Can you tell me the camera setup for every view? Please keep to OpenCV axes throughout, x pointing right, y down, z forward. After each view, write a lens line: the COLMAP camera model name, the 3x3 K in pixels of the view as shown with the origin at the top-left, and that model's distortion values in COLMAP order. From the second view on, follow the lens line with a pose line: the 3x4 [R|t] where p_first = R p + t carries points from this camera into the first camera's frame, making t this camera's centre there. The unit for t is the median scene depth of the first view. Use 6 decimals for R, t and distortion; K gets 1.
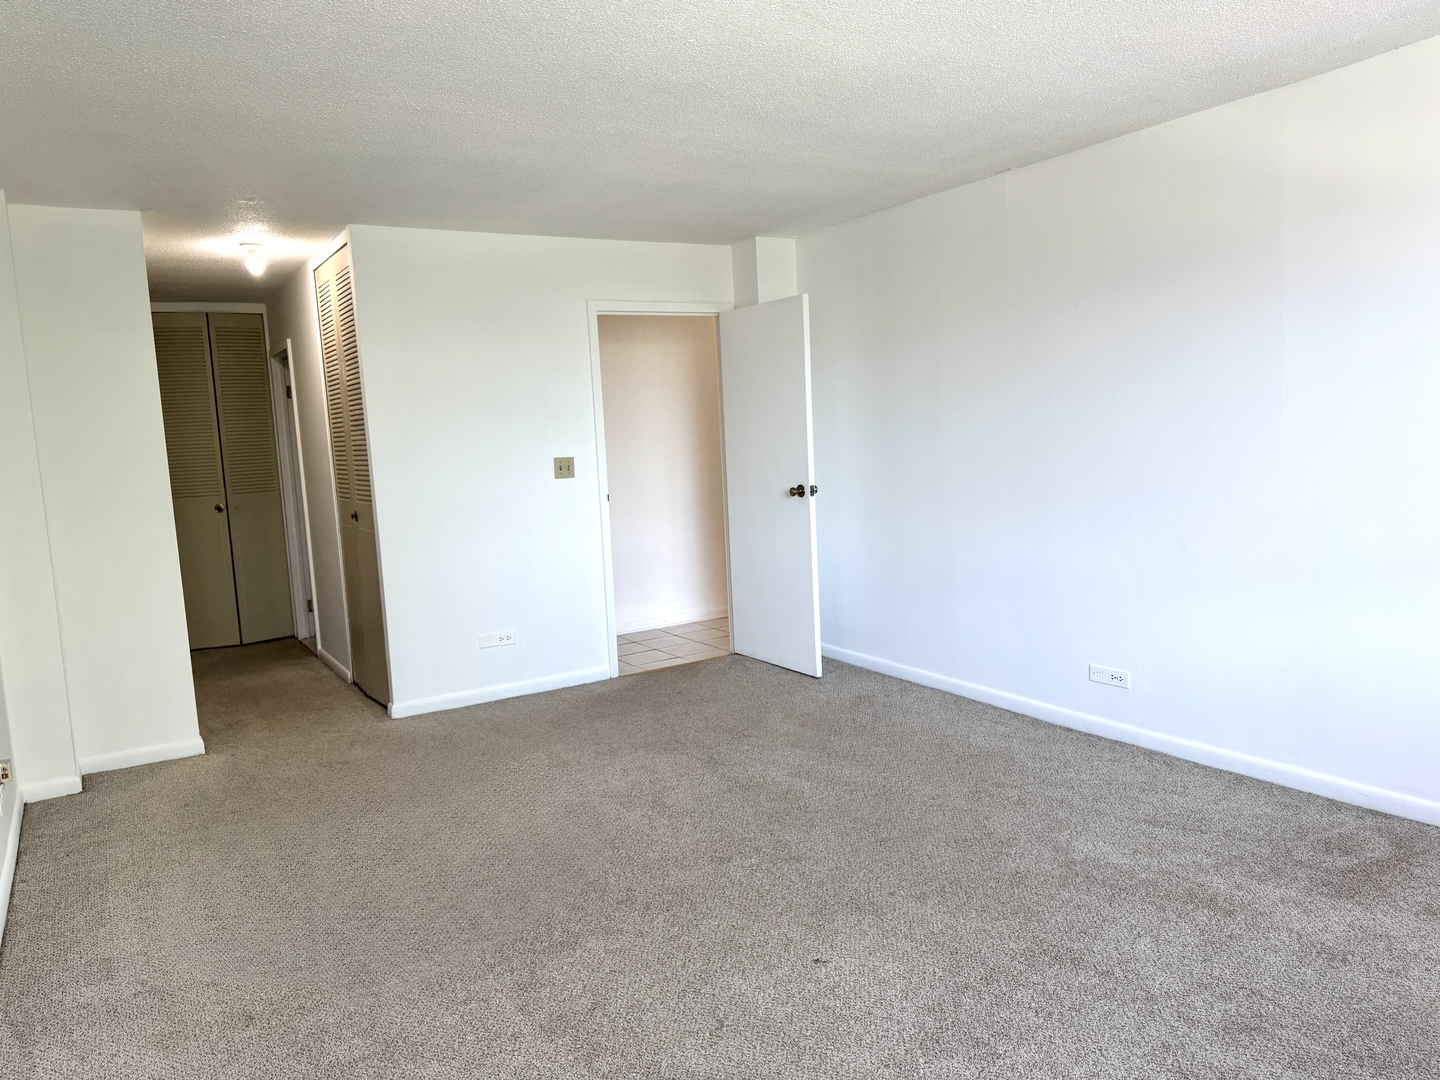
lens RADIAL K [[1016.0, 0, 720.0], [0, 1016.0, 540.0], [0, 0, 1]] dist [0.097964, -0.130191]
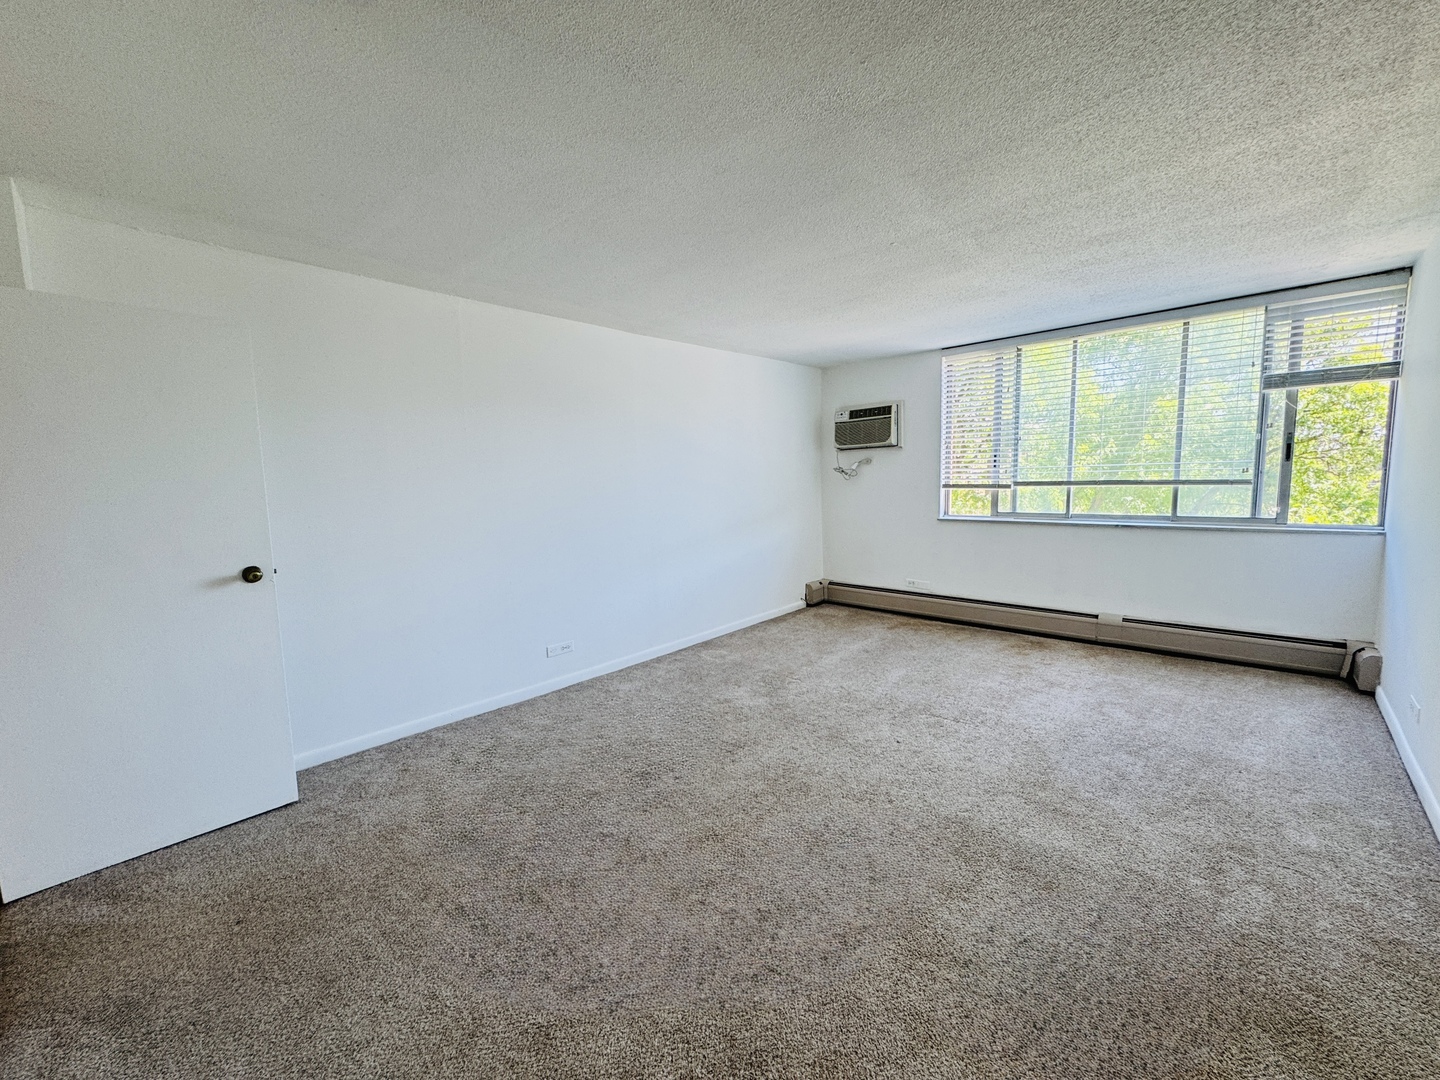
lens RADIAL K [[577.7, 0, 720.0], [0, 577.7, 540.0], [0, 0, 1]] dist [-0.000645, 0.000104]
pose [[-0.265813, -0.043498, 0.963043, -0.363137], [0.148781, 0.985162, 0.085563, -0.049289], [-0.952474, 0.166026, -0.255397, 0.649350]]
